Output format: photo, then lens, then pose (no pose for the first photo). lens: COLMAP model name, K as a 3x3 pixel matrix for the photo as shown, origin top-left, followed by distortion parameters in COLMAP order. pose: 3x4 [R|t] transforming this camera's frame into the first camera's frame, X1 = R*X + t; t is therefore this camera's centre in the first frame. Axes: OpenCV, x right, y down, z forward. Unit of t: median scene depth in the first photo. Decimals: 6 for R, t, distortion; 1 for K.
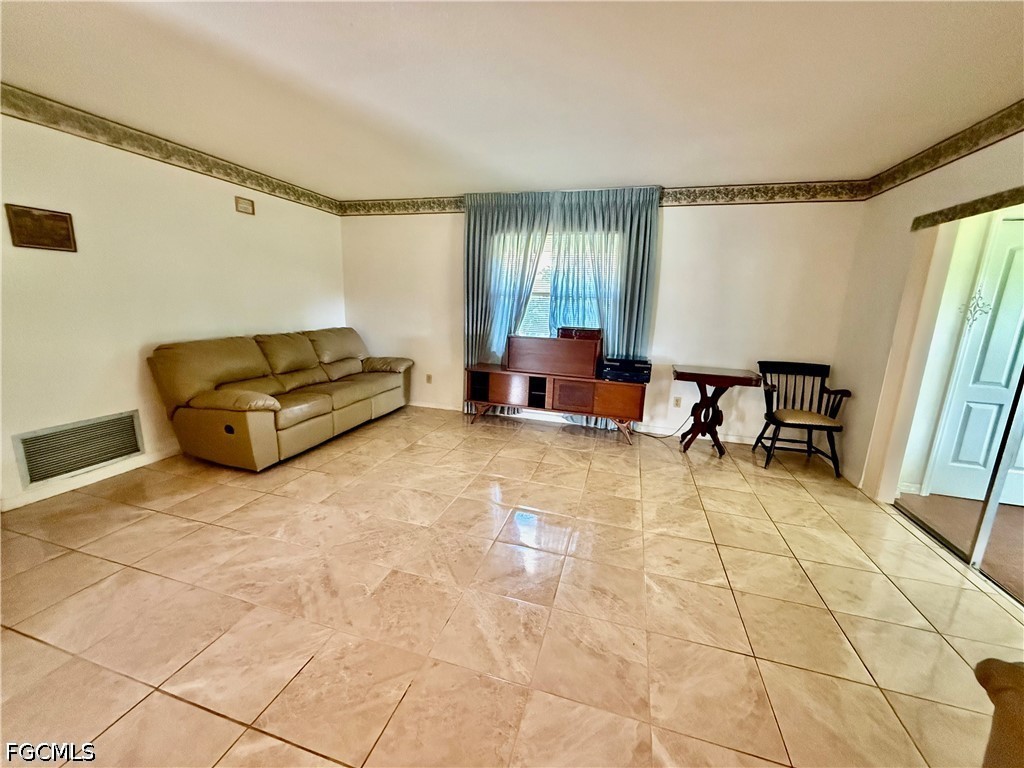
lens RADIAL K [[409.2, 0, 512.7], [0, 409.2, 385.3], [0, 0, 1]] dist [-0.001577, 0.001222]
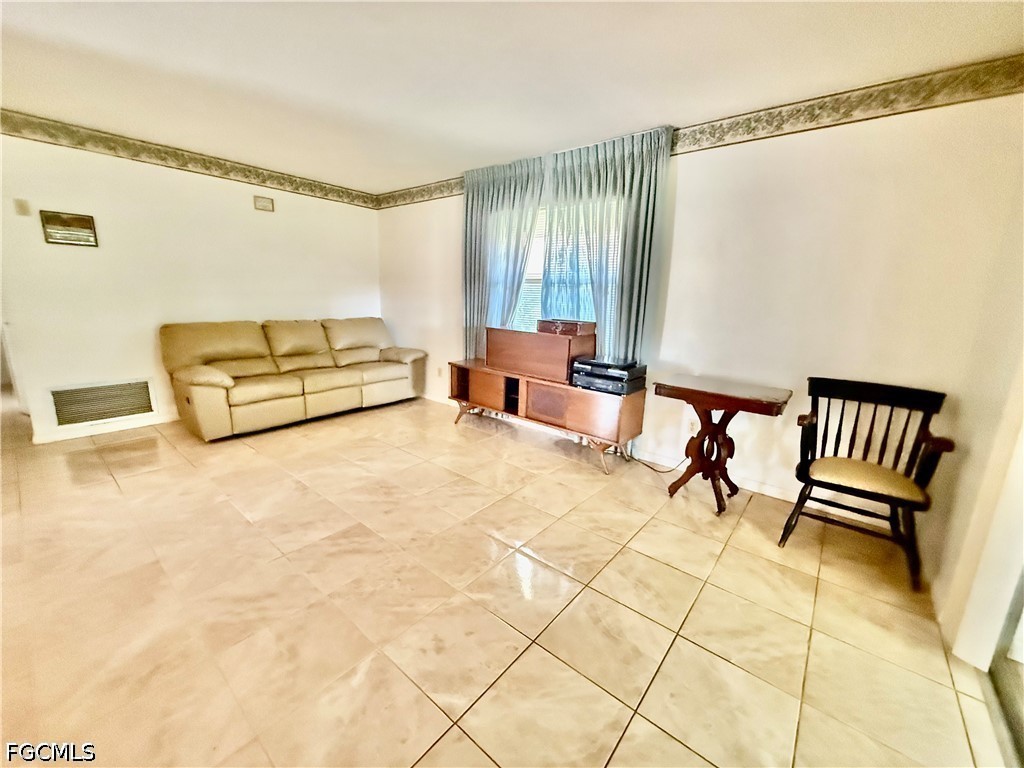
lens RADIAL K [[409.2, 0, 517.5], [0, 409.2, 386.8], [0, 0, 1]] dist [-0.001577, 0.001222]
pose [[0.918643, 0.083086, -0.386252, 0.439240], [-0.082033, 0.996444, 0.019242, -0.019573], [0.386478, 0.014009, 0.922192, 0.239171]]
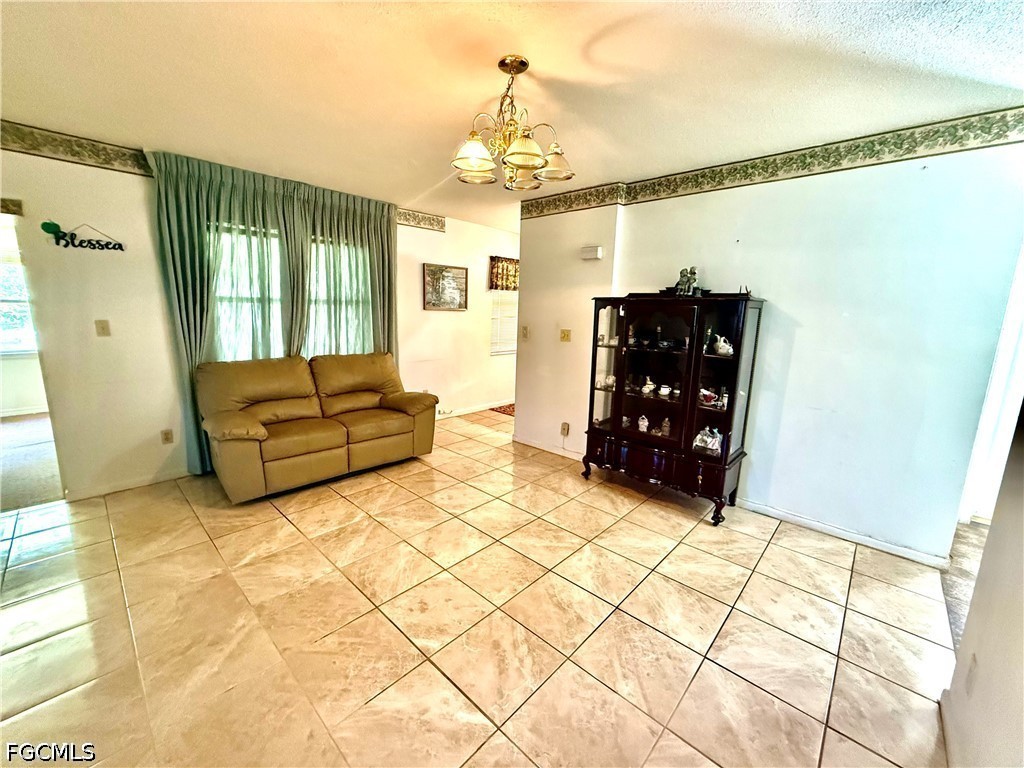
lens RADIAL K [[409.2, 0, 509.5], [0, 409.2, 382.7], [0, 0, 1]] dist [-0.001577, 0.001222]
pose [[-0.891456, -0.134478, 0.432692, -0.447484], [0.039313, 0.928386, 0.369531, -0.148421], [-0.451399, 0.346431, -0.822329, 0.559985]]
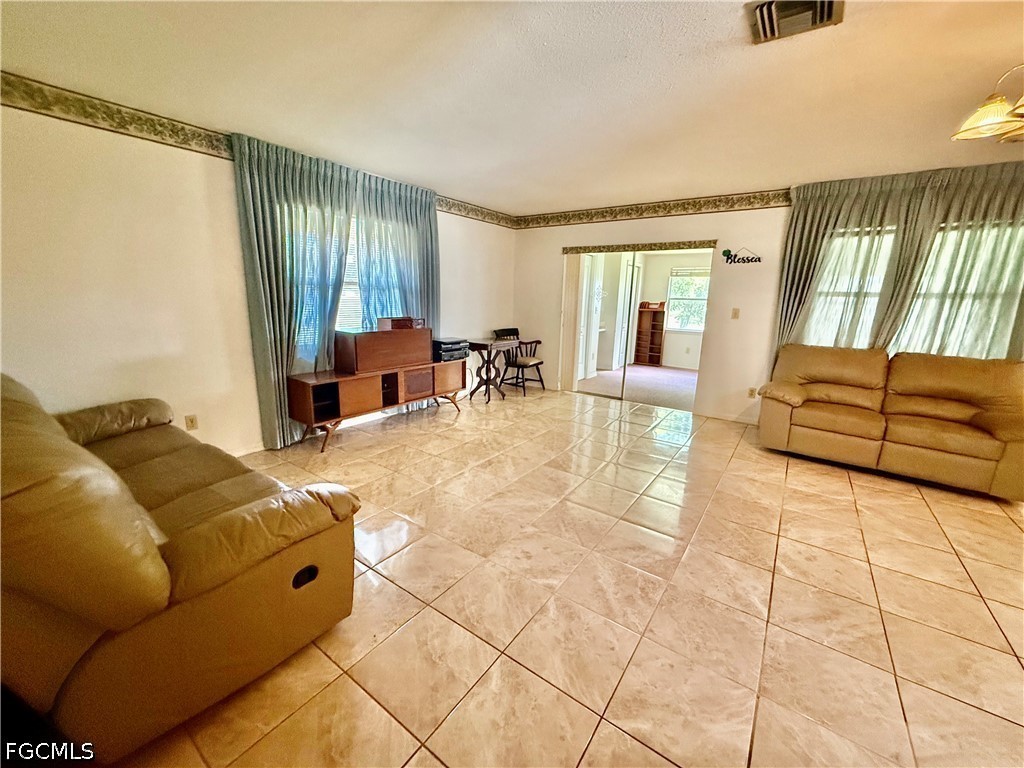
lens RADIAL K [[409.2, 0, 511.0], [0, 409.2, 383.2], [0, 0, 1]] dist [-0.001577, 0.001222]
pose [[0.326911, -0.224246, 0.918065, -0.780350], [0.181677, 0.968233, 0.171808, -0.118247], [-0.927428, 0.110625, 0.357266, 0.443961]]
